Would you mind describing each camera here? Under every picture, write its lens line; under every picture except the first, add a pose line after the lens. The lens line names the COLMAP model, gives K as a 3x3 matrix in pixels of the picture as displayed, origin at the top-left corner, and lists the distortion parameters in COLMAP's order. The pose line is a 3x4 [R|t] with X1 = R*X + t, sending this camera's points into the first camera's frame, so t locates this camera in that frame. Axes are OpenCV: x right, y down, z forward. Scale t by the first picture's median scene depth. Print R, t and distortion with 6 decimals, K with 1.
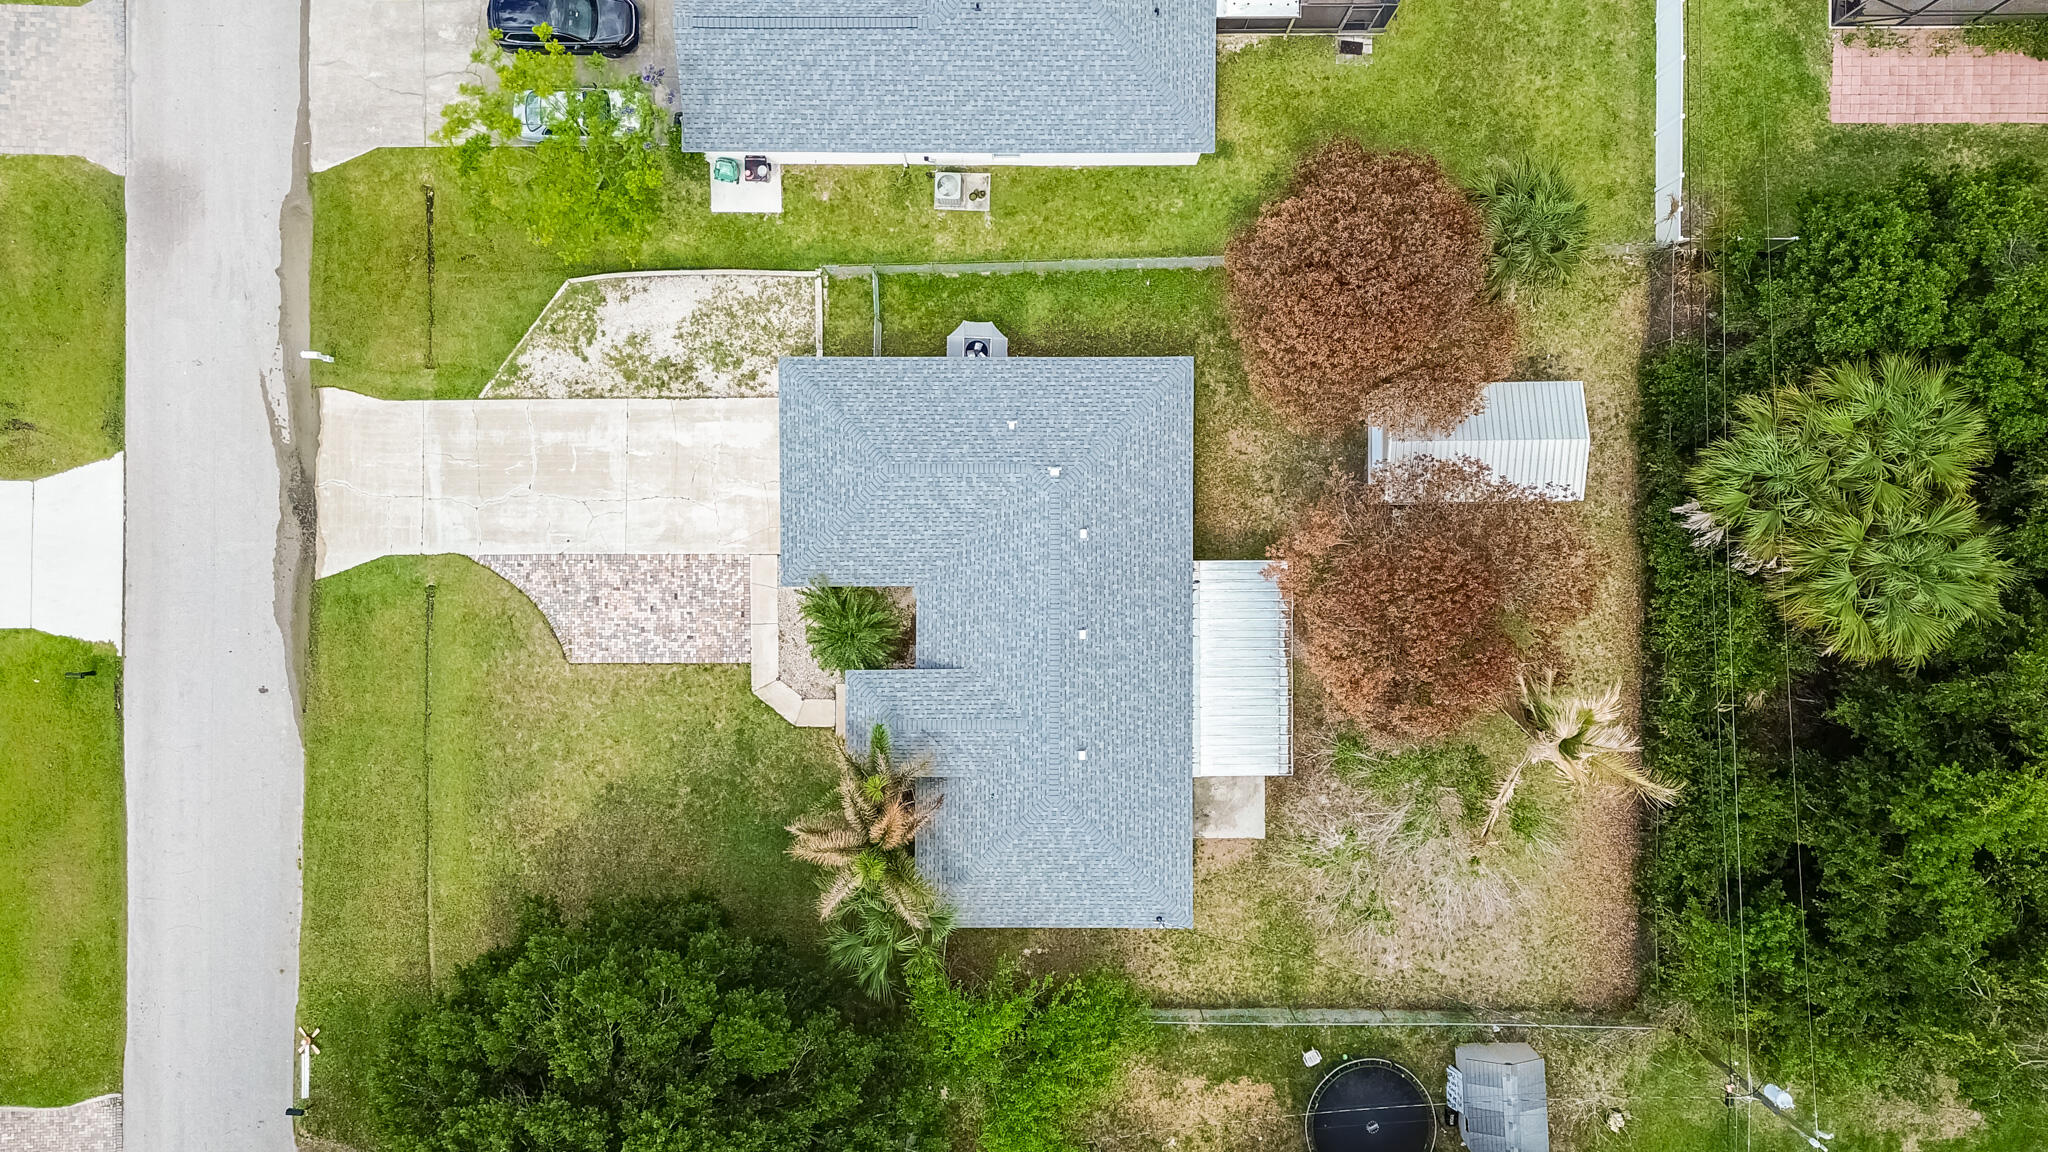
lens RADIAL K [[1476.8, 0, 1024.0], [0, 1476.8, 576.0], [0, 0, 1]] dist [0.056087, -0.044929]
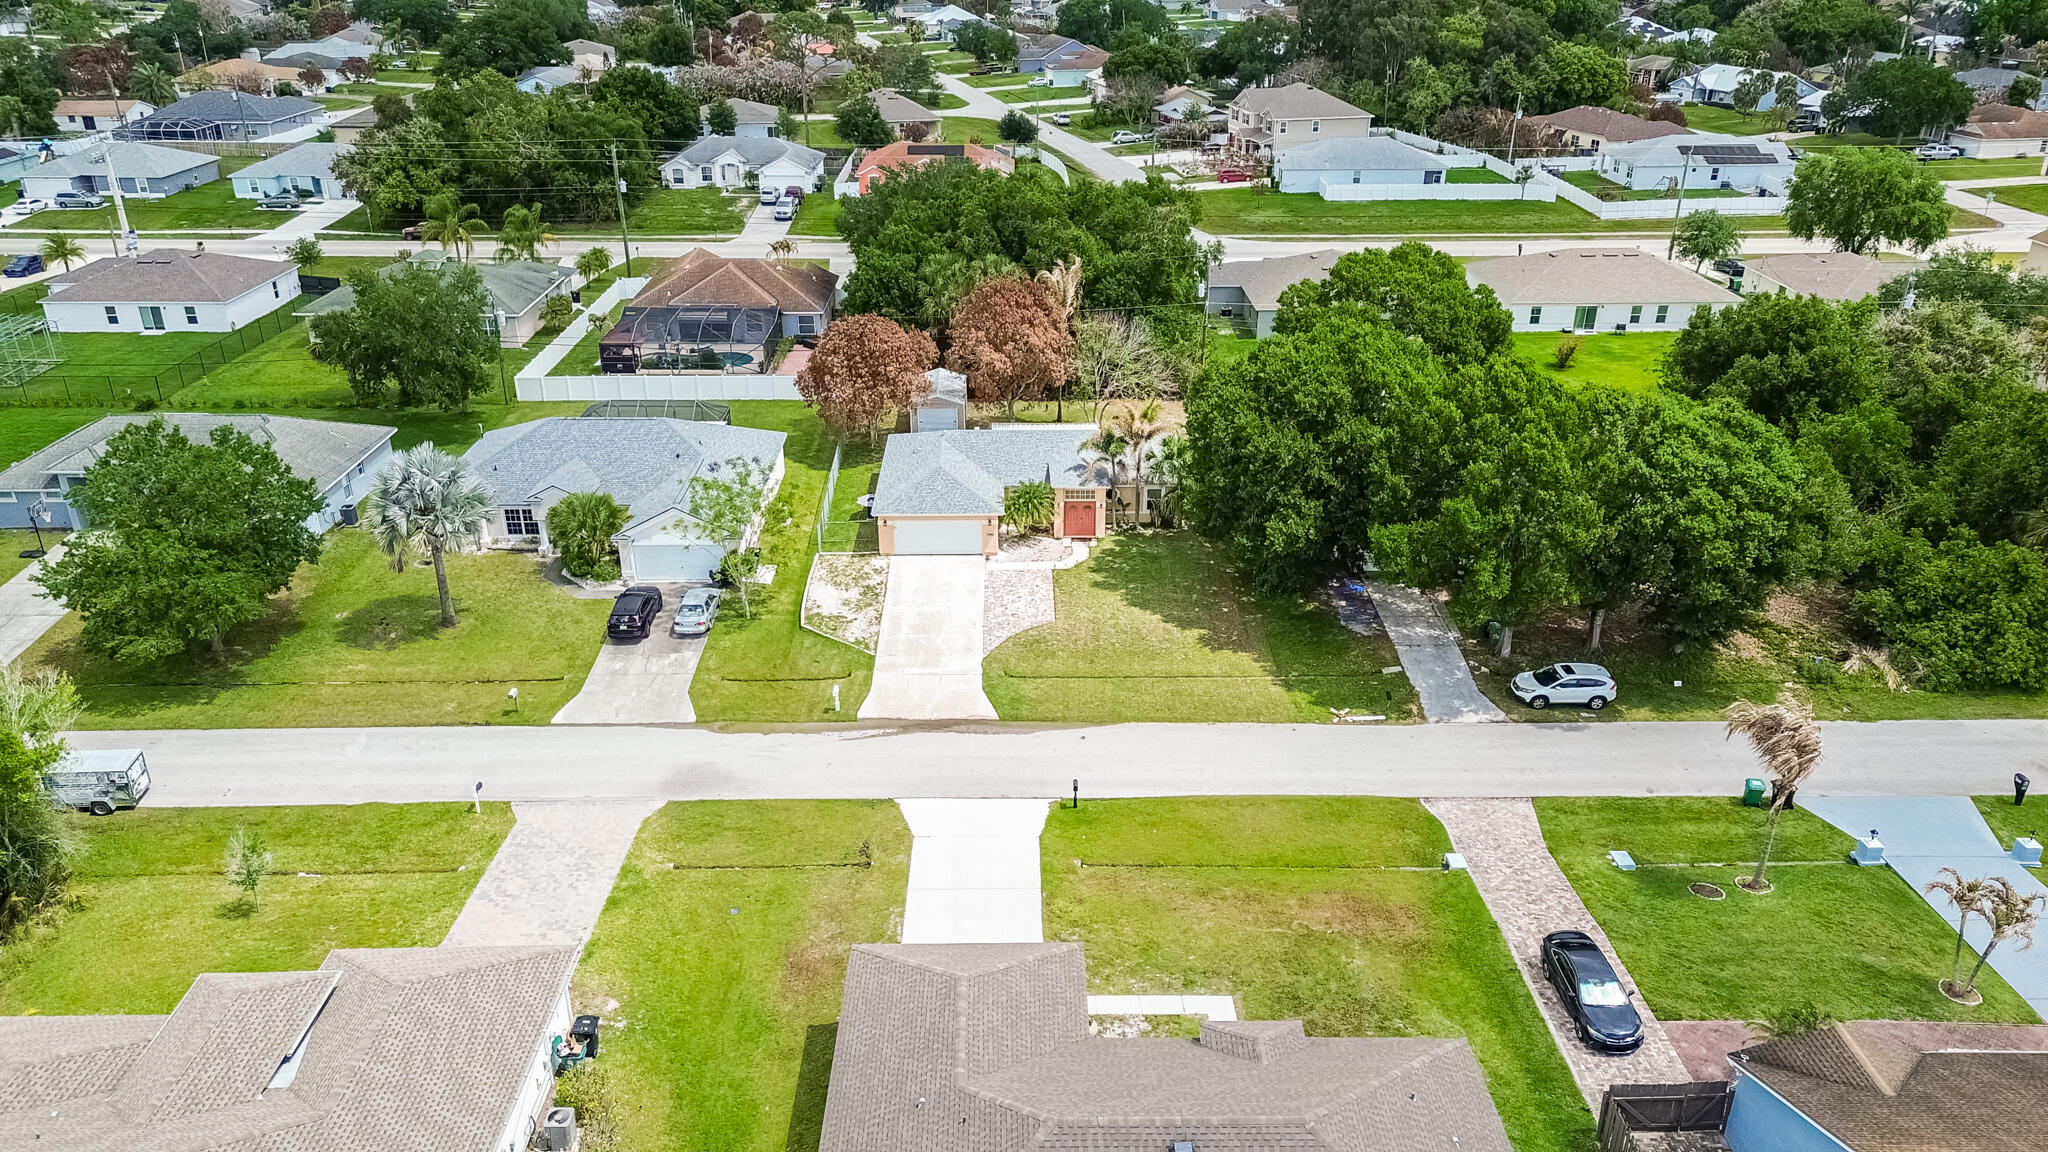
lens RADIAL K [[1476.8, 0, 1024.0], [0, 1476.8, 576.0], [0, 0, 1]] dist [0.056087, -0.044929]
pose [[-0.007177, -0.419788, 0.907594, -1.637178], [0.999971, -0.005182, 0.005510, 0.017720], [0.002390, 0.907608, 0.419813, 0.325857]]
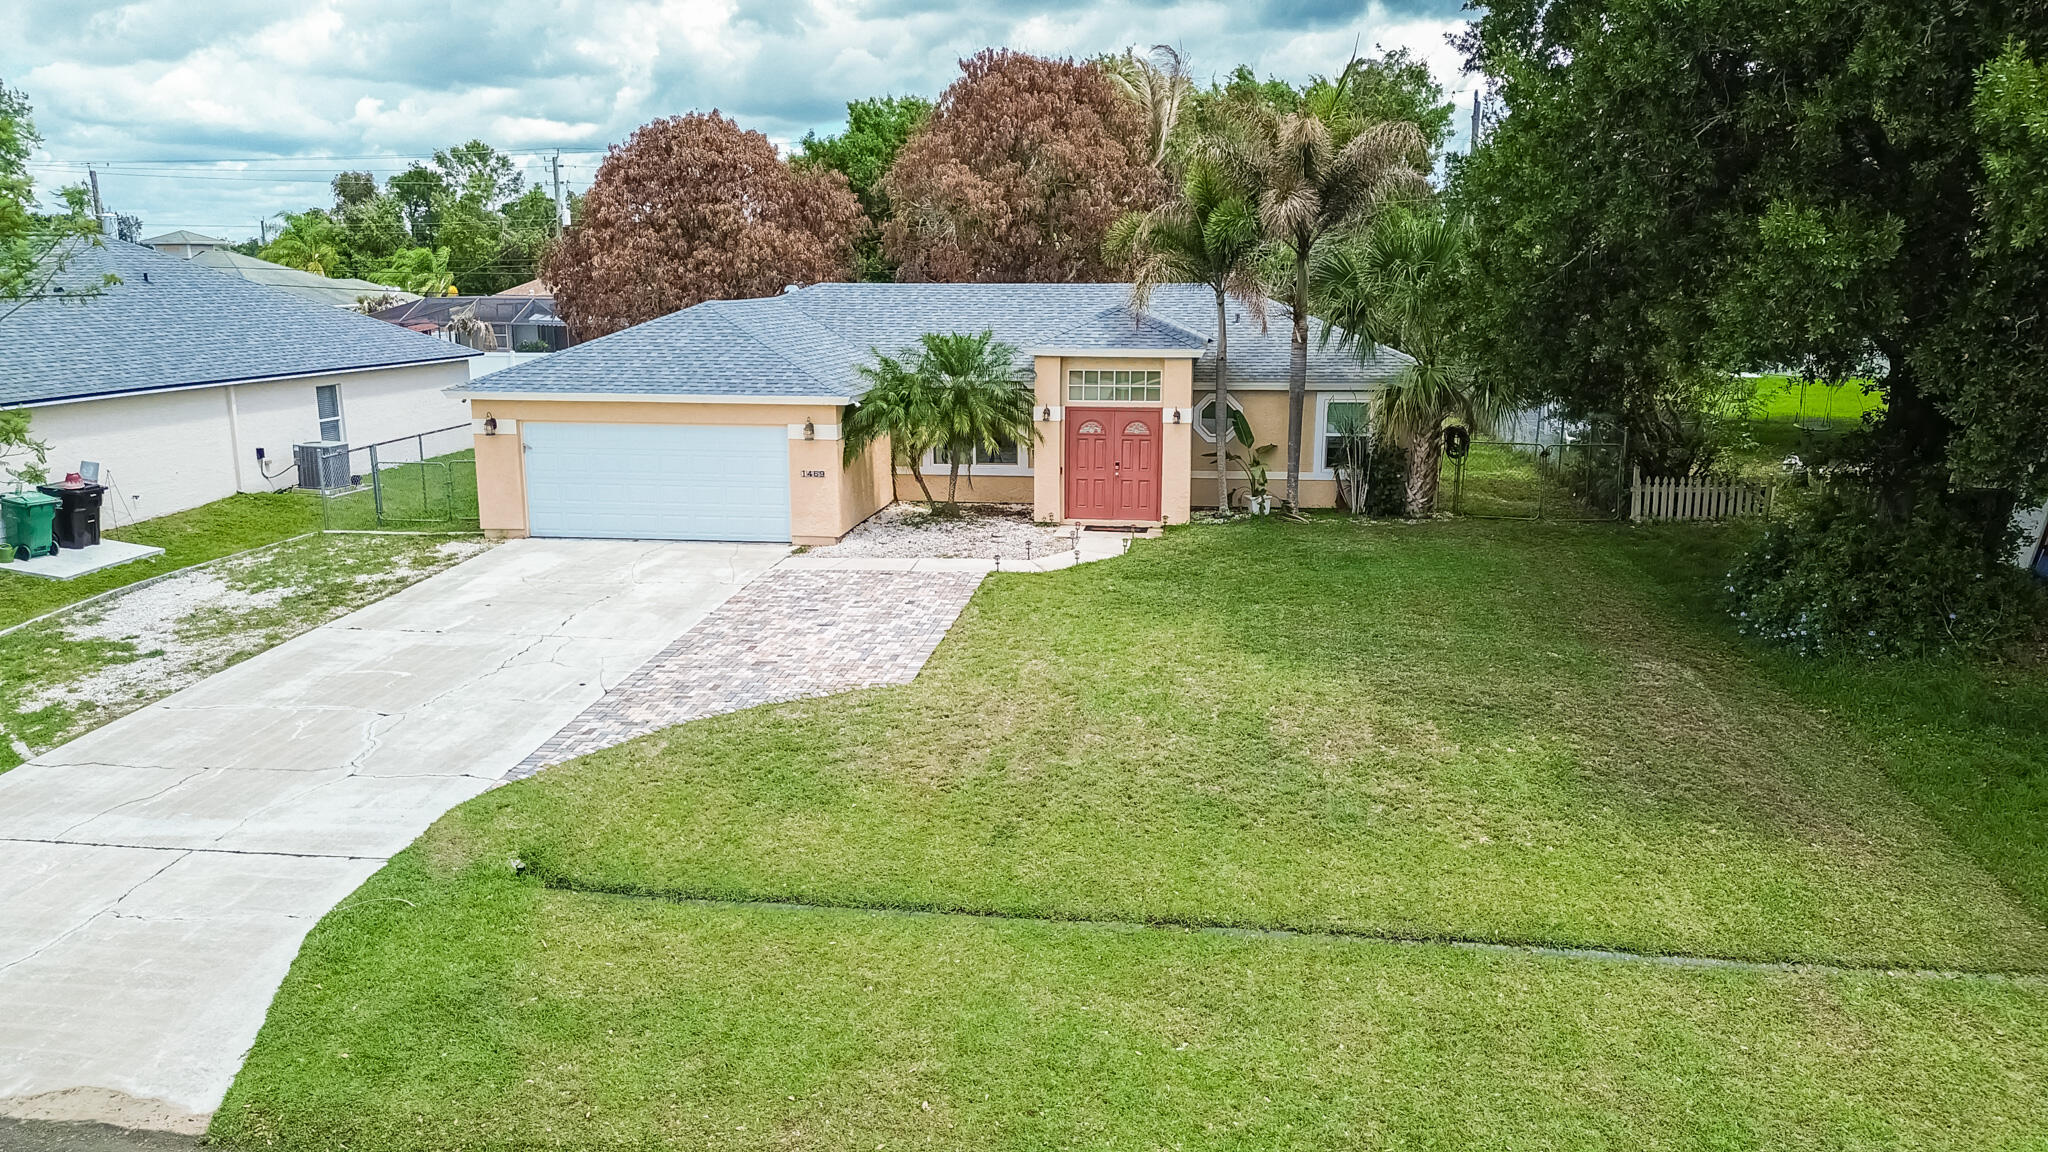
lens RADIAL K [[1476.8, 0, 1024.0], [0, 1476.8, 576.0], [0, 0, 1]] dist [0.056087, -0.044929]
pose [[0.134933, -0.208370, 0.968698, -0.644127], [0.990851, 0.025641, -0.132503, 0.130042], [0.002771, 0.977714, 0.209923, 0.889080]]
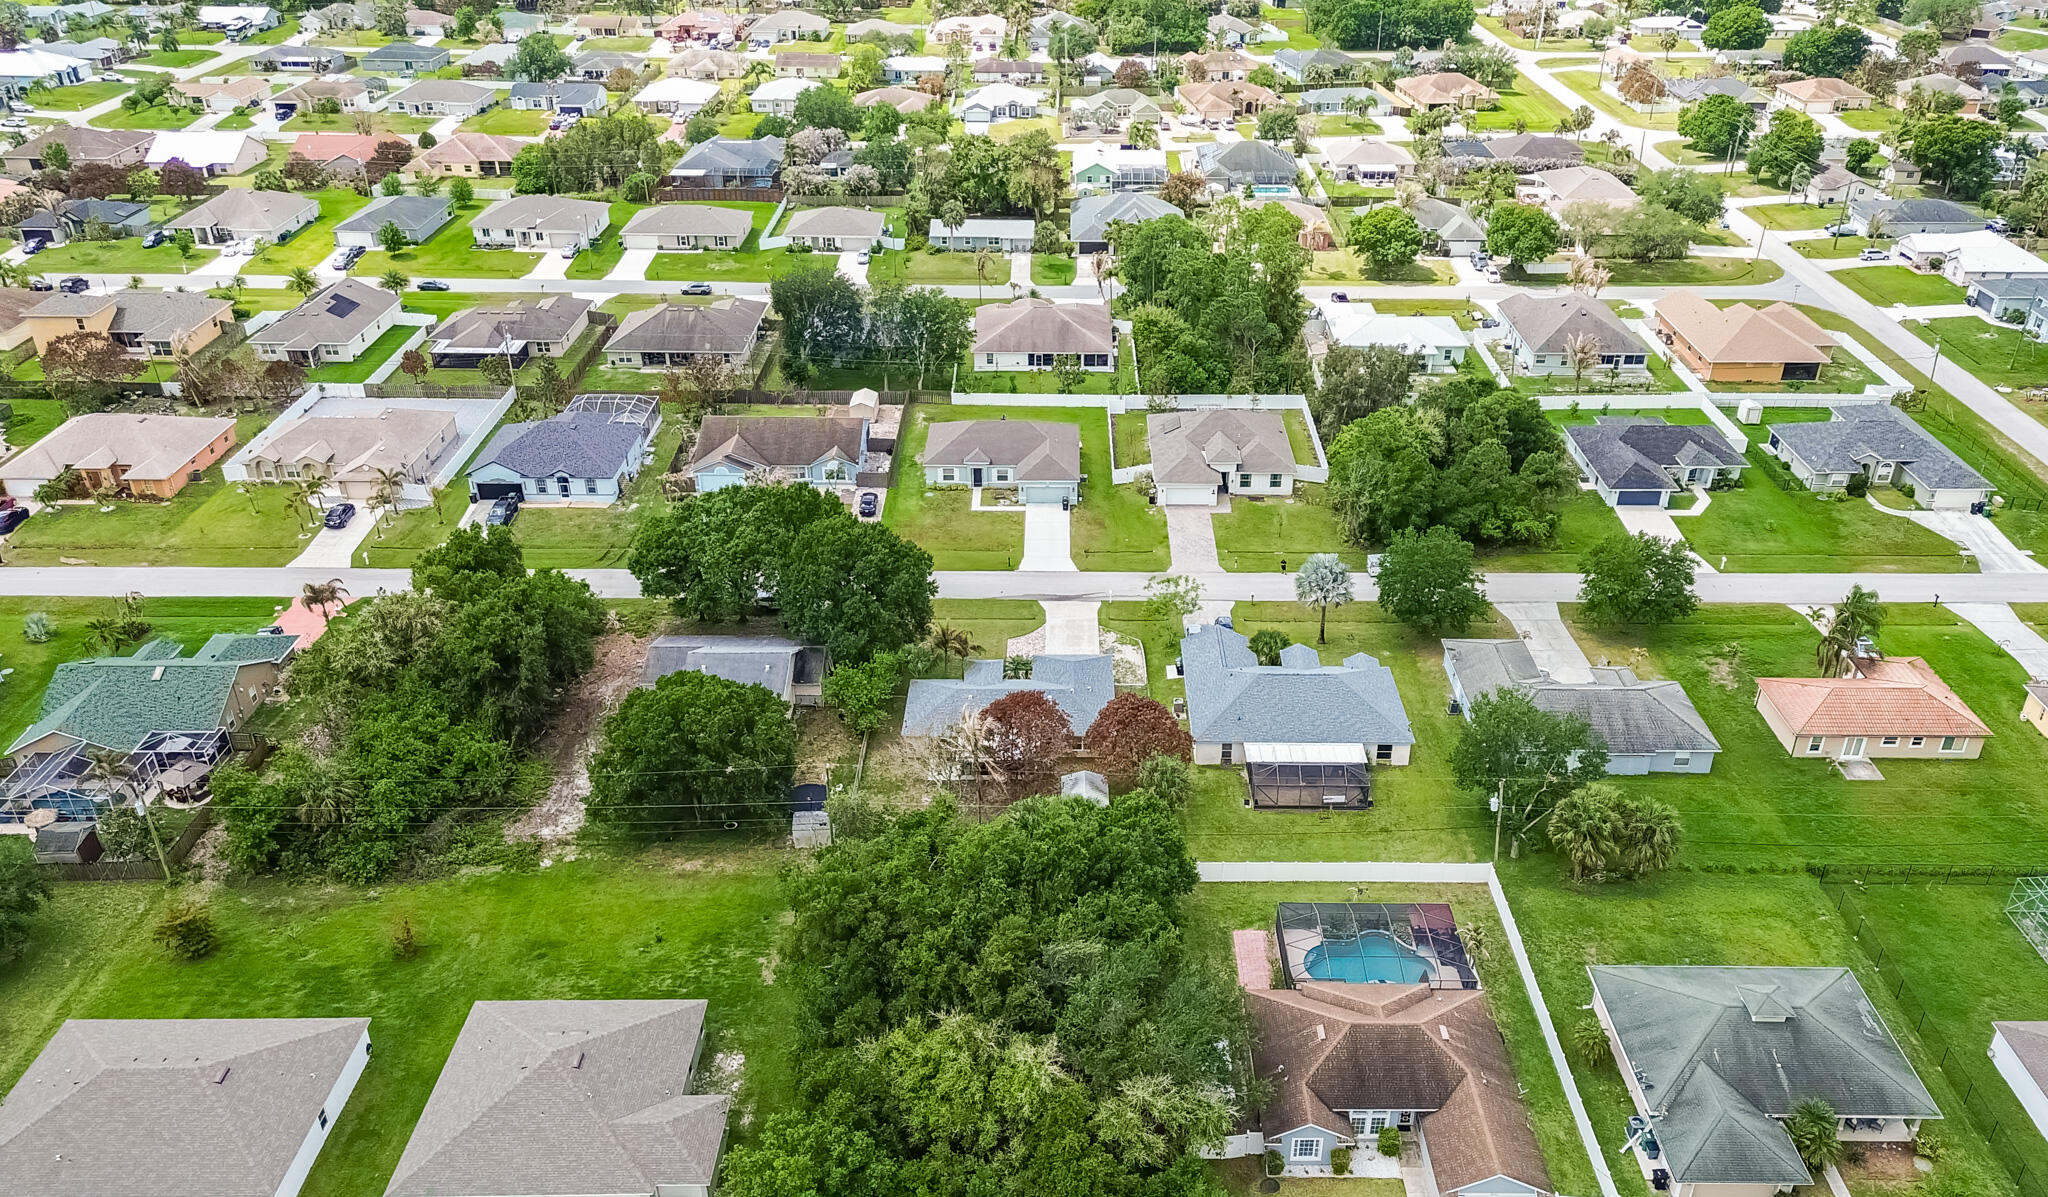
lens RADIAL K [[1530.4, 0, 1072.3], [0, 1530.4, 600.4], [0, 0, 1]] dist [0.047704, -0.008645]
pose [[0.005894, 0.499169, -0.866485, 2.240336], [-0.999879, -0.009534, -0.012294, -0.029732], [-0.014398, 0.866452, 0.499052, -0.559874]]
